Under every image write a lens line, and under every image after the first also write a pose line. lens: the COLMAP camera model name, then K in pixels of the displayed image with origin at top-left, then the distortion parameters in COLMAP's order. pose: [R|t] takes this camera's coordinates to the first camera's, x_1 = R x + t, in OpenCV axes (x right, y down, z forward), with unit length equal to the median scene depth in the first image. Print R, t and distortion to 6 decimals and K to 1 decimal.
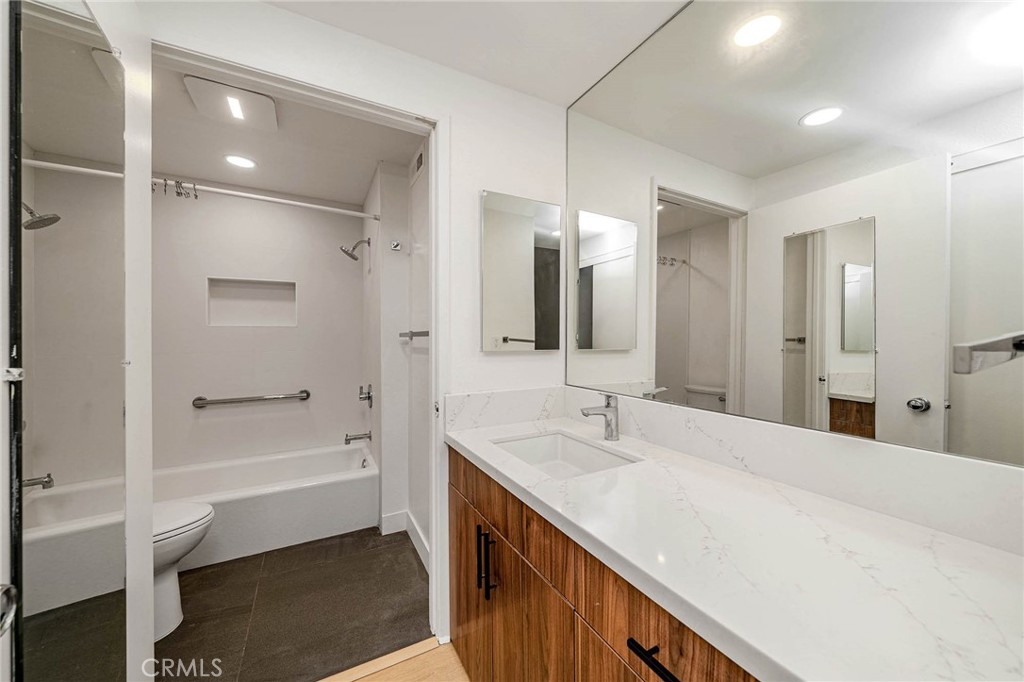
lens RADIAL K [[355.8, 0, 525.3], [0, 355.8, 343.7], [0, 0, 1]] dist [-0.007153, 0.000370]
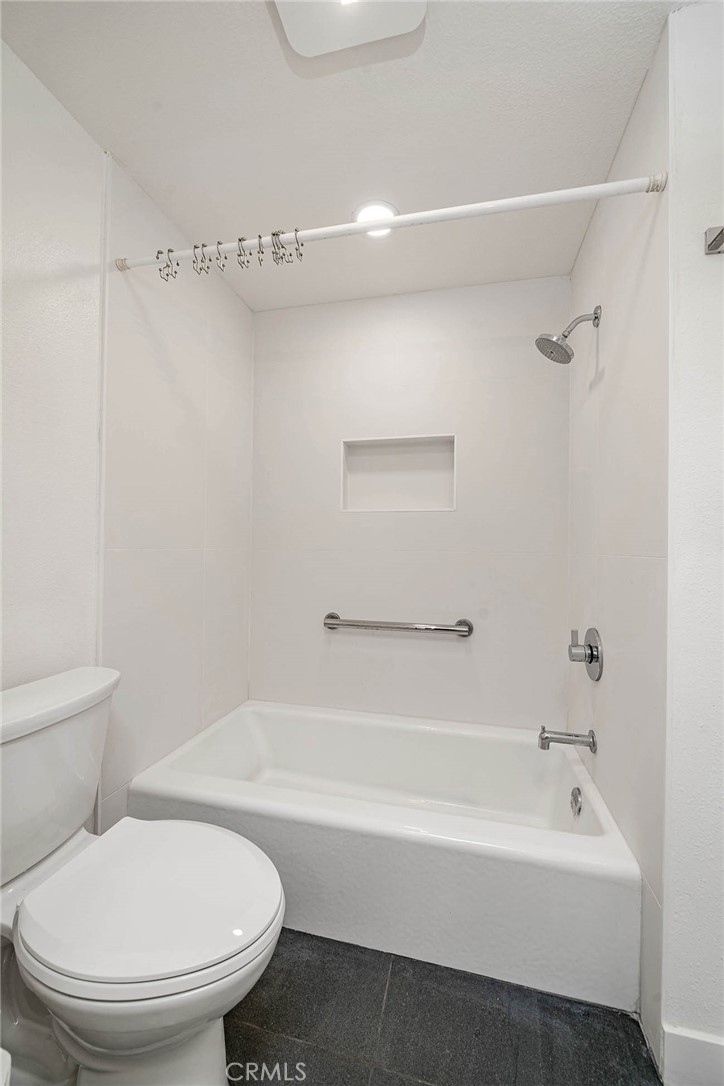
lens RADIAL K [[388.6, 0, 367.1], [0, 388.6, 543.2], [0, 0, 1]] dist [-0.000887, -0.000077]
pose [[0.714047, 0.012296, -0.699990, -0.306808], [-0.016861, 0.999858, 0.000364, 0.010671], [0.699895, 0.011543, 0.714153, 0.454231]]
